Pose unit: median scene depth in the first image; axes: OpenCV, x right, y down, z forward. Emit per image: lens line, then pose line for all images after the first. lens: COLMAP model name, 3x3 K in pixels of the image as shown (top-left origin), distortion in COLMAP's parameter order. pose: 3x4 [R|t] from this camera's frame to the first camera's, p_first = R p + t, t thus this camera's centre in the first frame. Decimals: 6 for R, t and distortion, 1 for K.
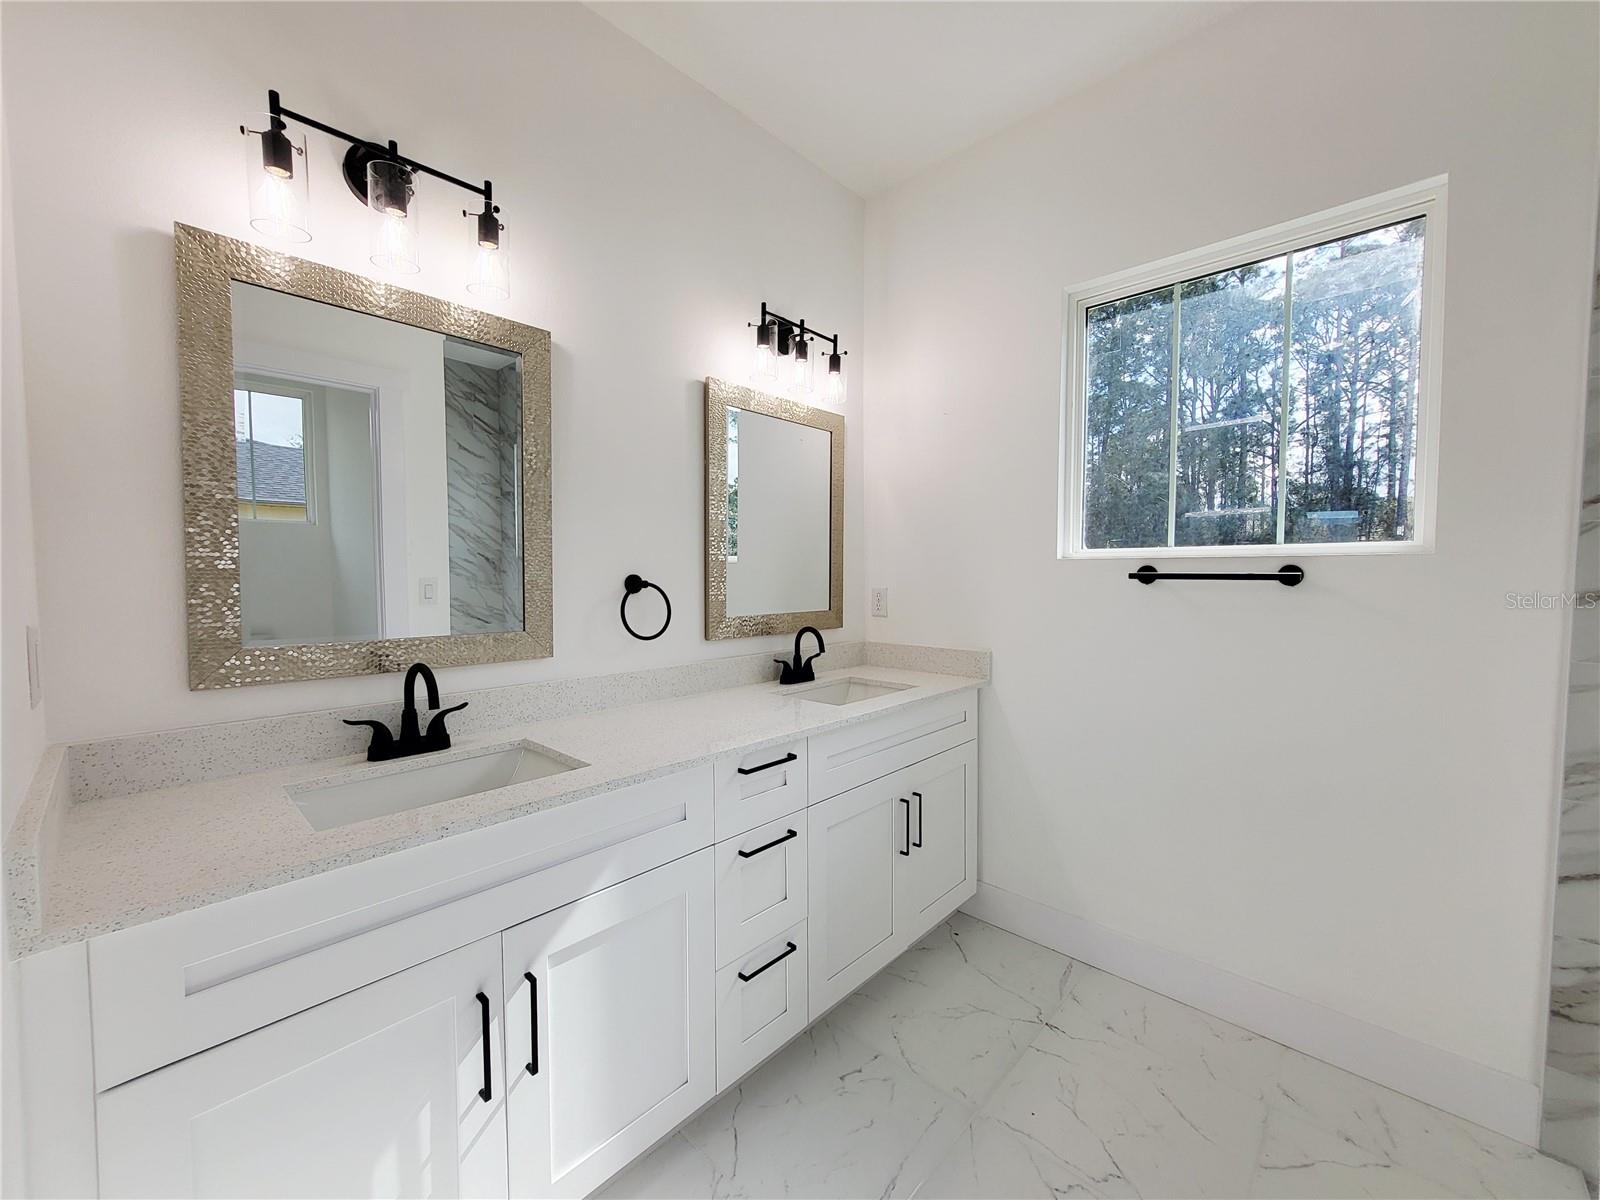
lens RADIAL K [[628.8, 0, 804.2], [0, 628.8, 603.5], [0, 0, 1]] dist [-0.006583, -0.000566]
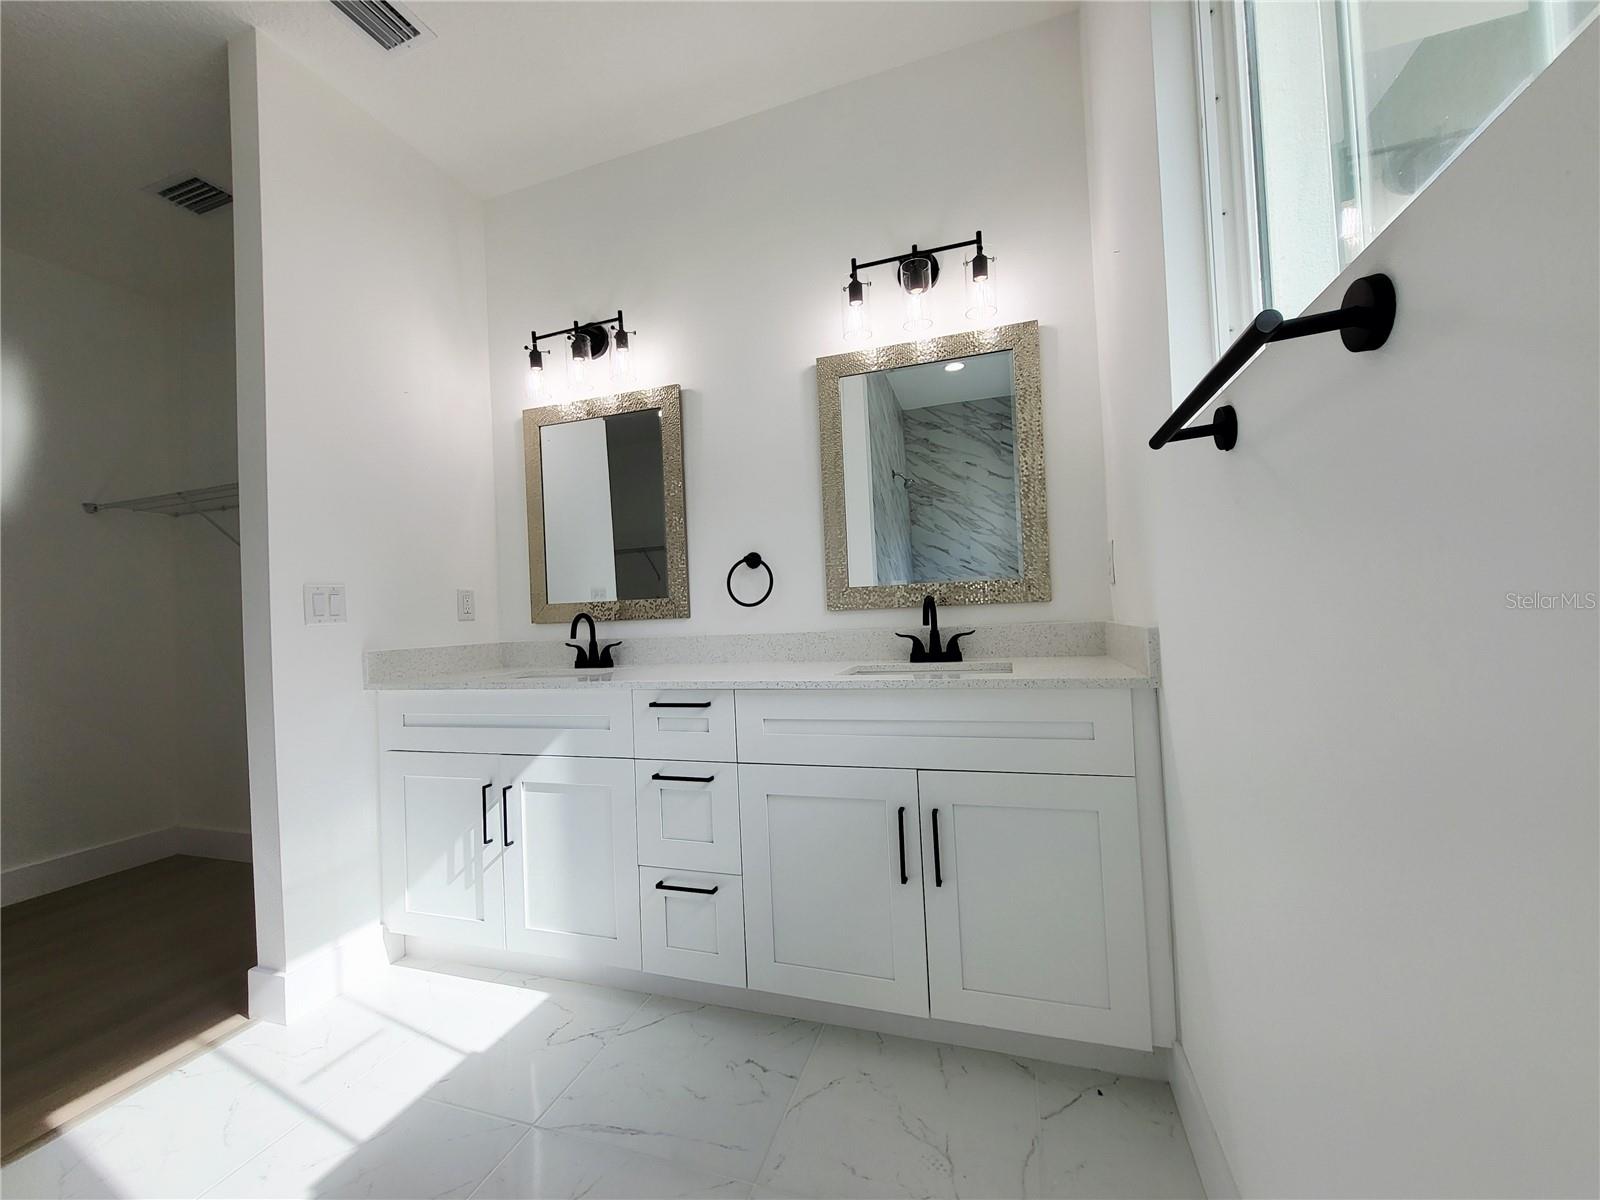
lens RADIAL K [[628.8, 0, 801.4], [0, 628.8, 602.9], [0, 0, 1]] dist [-0.006583, -0.000566]
pose [[0.414957, -0.030498, -0.909330, 0.847334], [-0.000590, 0.999429, -0.033789, 0.089347], [0.909841, 0.014557, 0.414702, 0.587442]]
